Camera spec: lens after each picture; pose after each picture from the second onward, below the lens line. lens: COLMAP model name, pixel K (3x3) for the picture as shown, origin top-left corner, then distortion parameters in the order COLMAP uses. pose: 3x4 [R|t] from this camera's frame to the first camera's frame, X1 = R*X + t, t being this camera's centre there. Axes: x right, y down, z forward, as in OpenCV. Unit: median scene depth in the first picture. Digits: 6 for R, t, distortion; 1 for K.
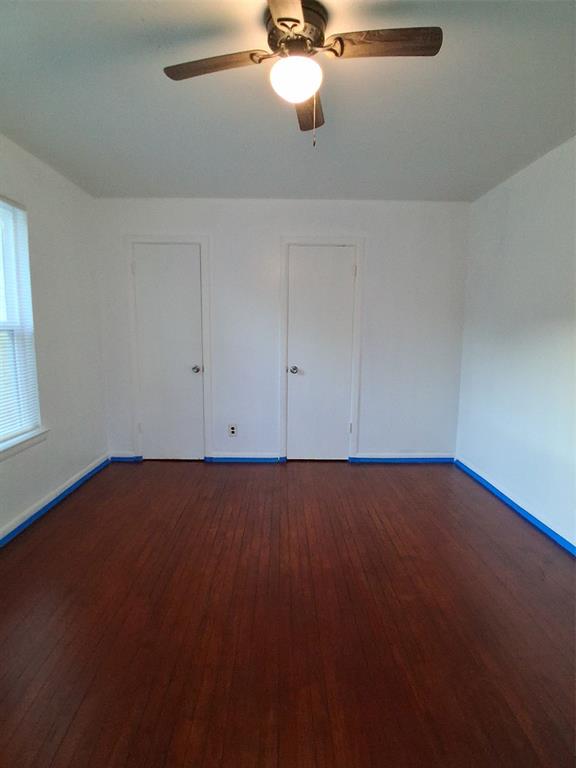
lens RADIAL K [[380.6, 0, 284.5], [0, 380.6, 384.9], [0, 0, 1]] dist [0.002305, -0.045572]
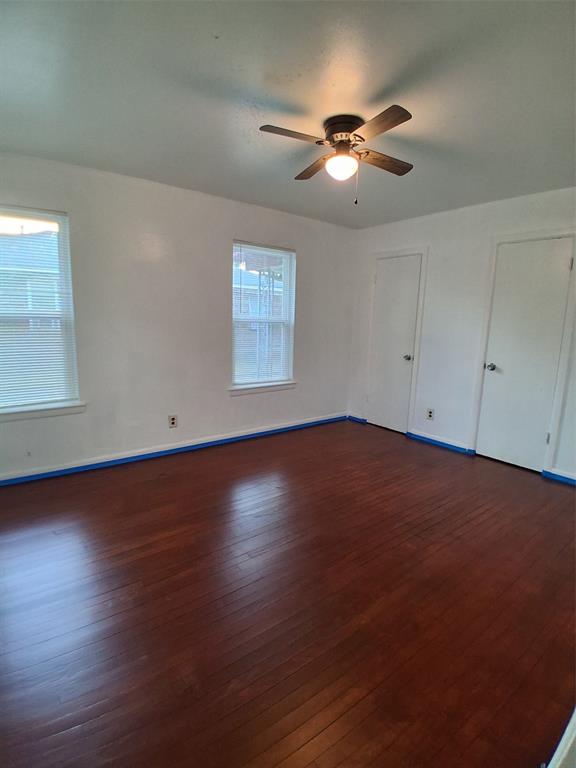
lens RADIAL K [[380.6, 0, 284.5], [0, 380.6, 384.9], [0, 0, 1]] dist [0.002305, -0.045572]
pose [[0.599809, 0.141078, -0.787608, 0.498399], [-0.134770, 0.988083, 0.074353, 0.006909], [0.788711, 0.061548, 0.611675, -0.048163]]
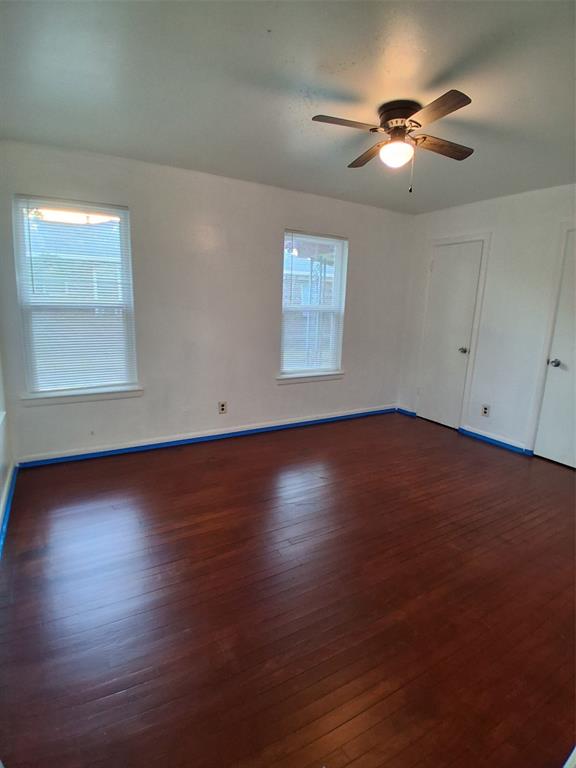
lens RADIAL K [[380.8, 0, 282.9], [0, 380.8, 383.4], [0, 0, 1]] dist [-0.000086, -0.044489]
pose [[0.484242, 0.183102, -0.855560, 0.507123], [-0.150525, 0.980711, 0.124690, -0.004111], [0.861889, 0.068403, 0.502463, -0.047441]]
